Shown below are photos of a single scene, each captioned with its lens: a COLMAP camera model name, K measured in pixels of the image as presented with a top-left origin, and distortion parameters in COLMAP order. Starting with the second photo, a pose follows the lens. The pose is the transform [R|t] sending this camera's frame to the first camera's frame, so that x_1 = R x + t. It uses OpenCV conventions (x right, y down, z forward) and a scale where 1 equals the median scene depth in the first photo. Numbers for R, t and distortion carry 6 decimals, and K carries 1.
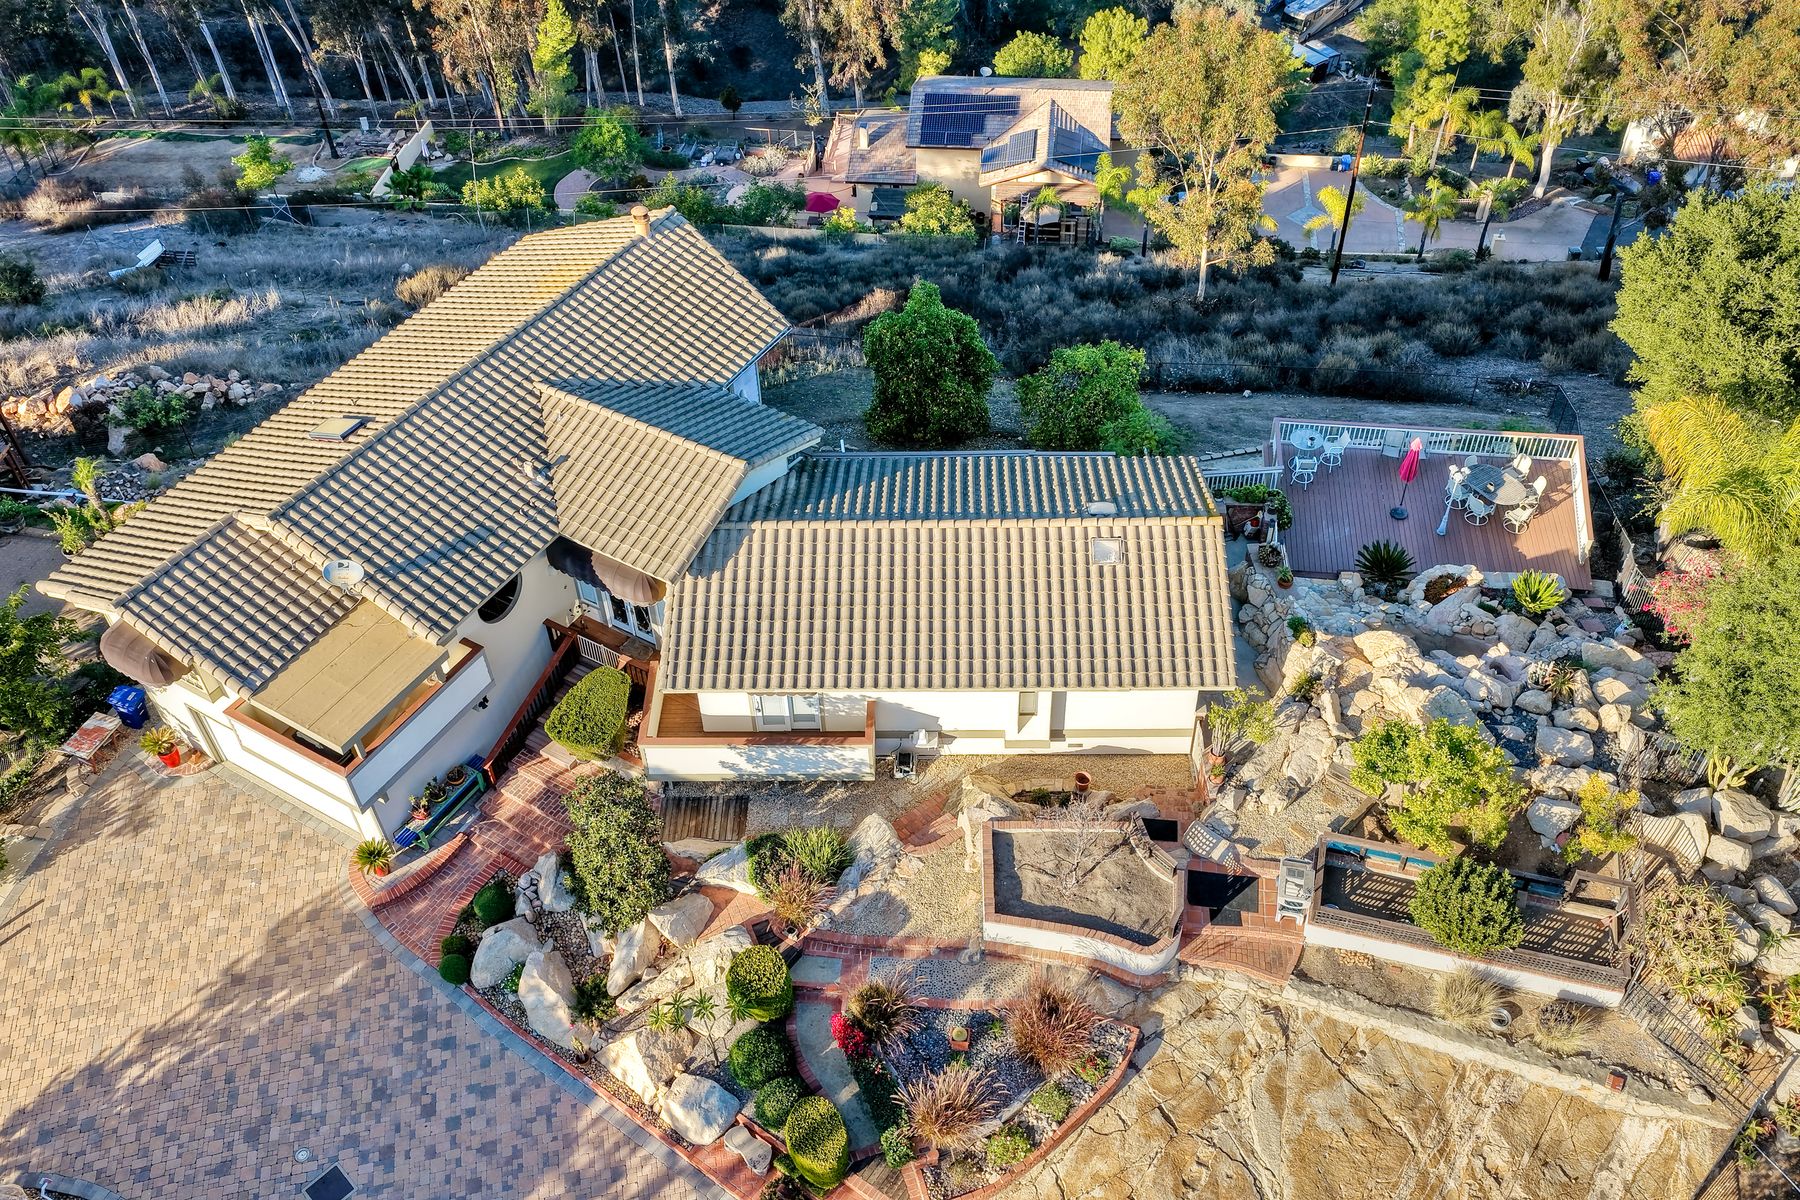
lens RADIAL K [[1483.2, 0, 862.4], [0, 1483.2, 605.6], [0, 0, 1]] dist [0.004588, 0.006427]
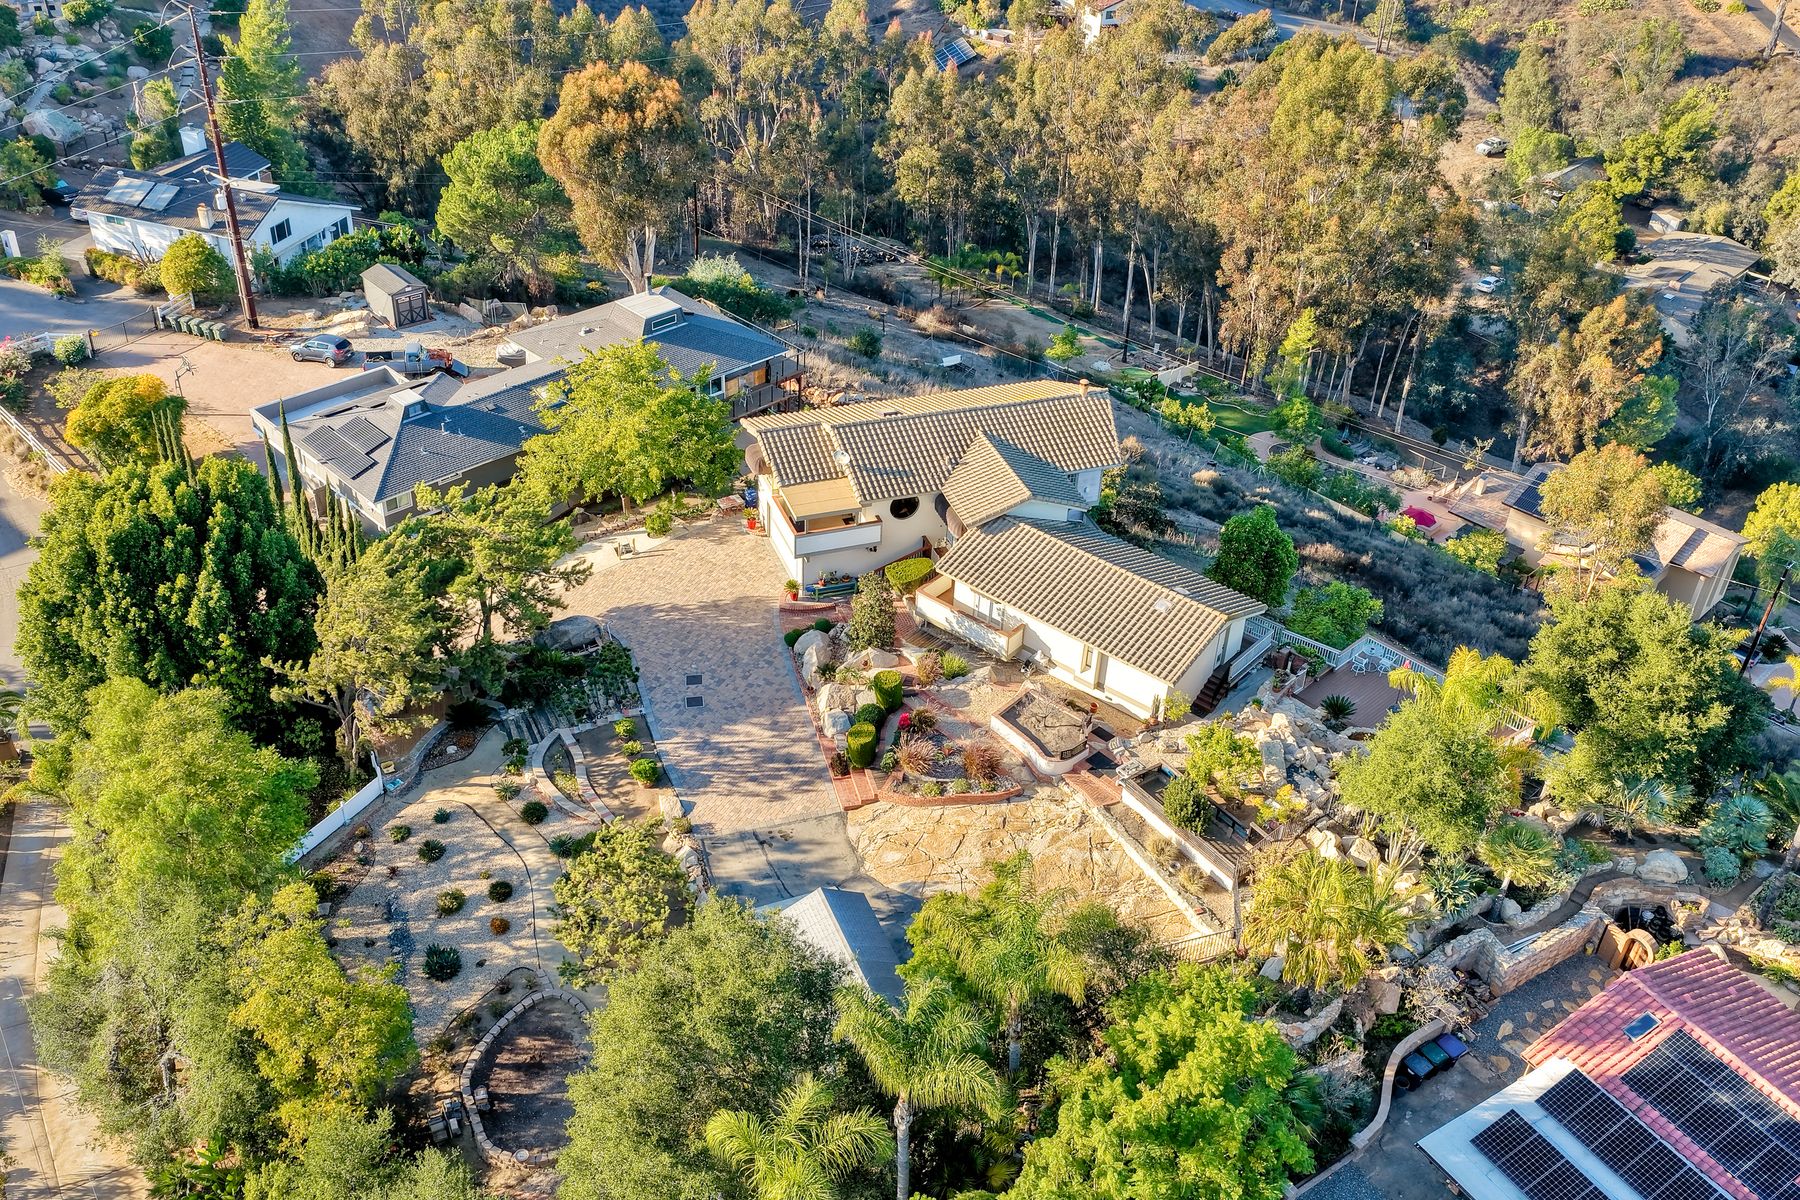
lens RADIAL K [[1561.7, 0, 900.0], [0, 1561.7, 600.0], [0, 0, 1]] dist [-0.012591, -0.003099]
pose [[0.773738, 0.406532, -0.485860, 0.862142], [-0.493497, 0.867684, -0.059885, 0.239993], [0.397228, 0.286106, 0.871983, -0.855779]]
